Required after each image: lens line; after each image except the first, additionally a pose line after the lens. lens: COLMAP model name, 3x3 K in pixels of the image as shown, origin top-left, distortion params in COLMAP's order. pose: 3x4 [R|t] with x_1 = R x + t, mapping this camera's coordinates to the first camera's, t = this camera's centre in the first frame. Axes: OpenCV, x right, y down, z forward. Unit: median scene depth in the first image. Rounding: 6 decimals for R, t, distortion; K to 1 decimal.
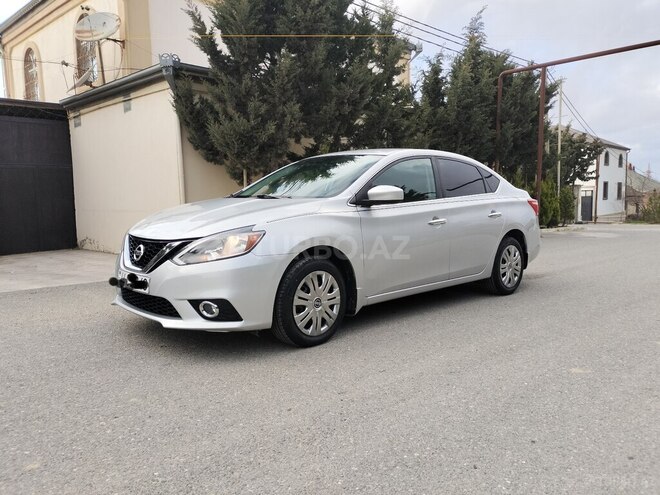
lens RADIAL K [[503.5, 0, 350.4], [0, 503.5, 238.0], [0, 0, 1]] dist [0.073188, -0.073750]
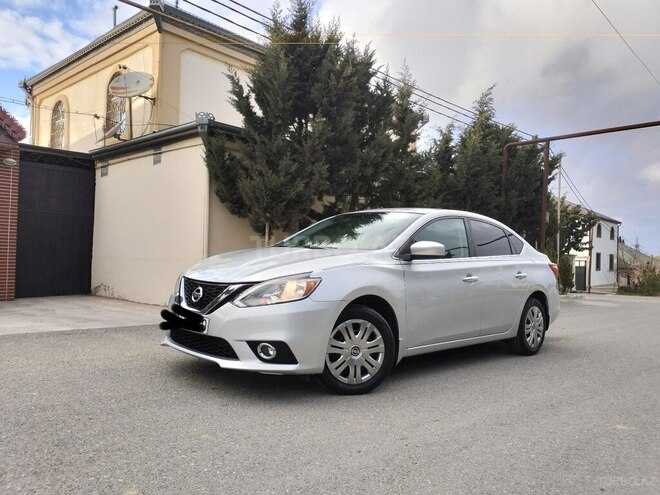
lens RADIAL K [[496.1, 0, 356.0], [0, 496.1, 244.0], [0, 0, 1]] dist [0.074128, -0.075677]
pose [[0.998884, 0.045017, 0.014296, -0.042323], [-0.043249, 0.993396, -0.106271, 0.008064], [-0.018985, 0.105535, 0.994234, -0.014483]]
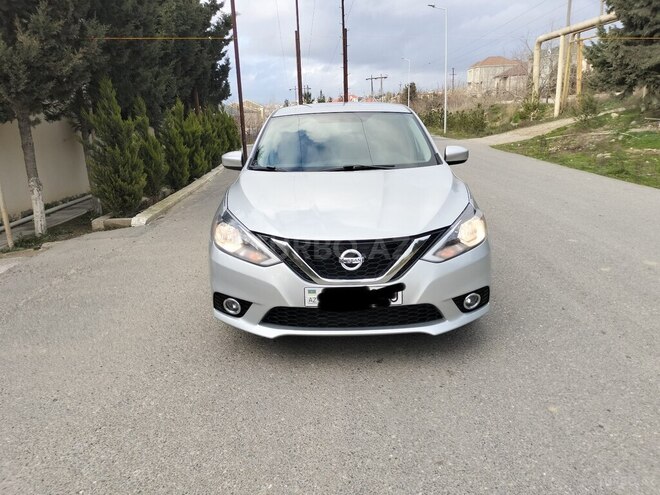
lens RADIAL K [[490.5, 0, 330.6], [0, 490.5, 248.2], [0, 0, 1]] dist [-0.000048, -0.004891]
pose [[0.699865, -0.208647, 0.683121, -0.361949], [0.086753, 0.974135, 0.208652, -0.055601], [-0.708987, -0.086765, 0.699864, 0.197398]]
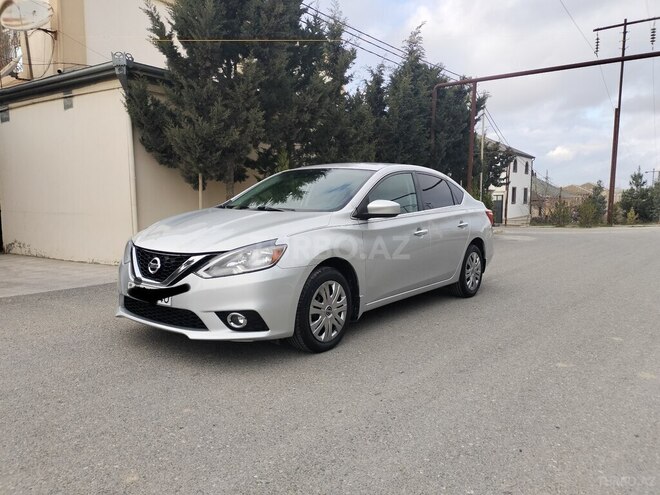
lens RADIAL K [[496.1, 0, 356.0], [0, 496.1, 244.0], [0, 0, 1]] dist [0.074128, -0.075677]
pose [[0.986796, 0.000000, 0.161966, -0.070403], [-0.002025, 0.999922, 0.012336, -0.010313], [-0.161953, -0.012501, 0.986719, -0.018270]]
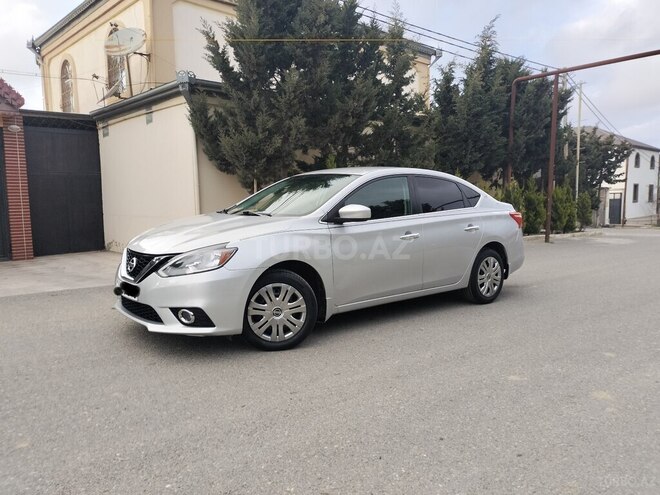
lens RADIAL K [[496.2, 0, 349.0], [0, 496.2, 244.3], [0, 0, 1]] dist [0.072032, -0.075530]
pose [[0.998271, 0.010732, -0.057787, 0.052306], [-0.009973, 0.999860, 0.013398, -0.014201], [0.057922, -0.012799, 0.998239, -0.036089]]
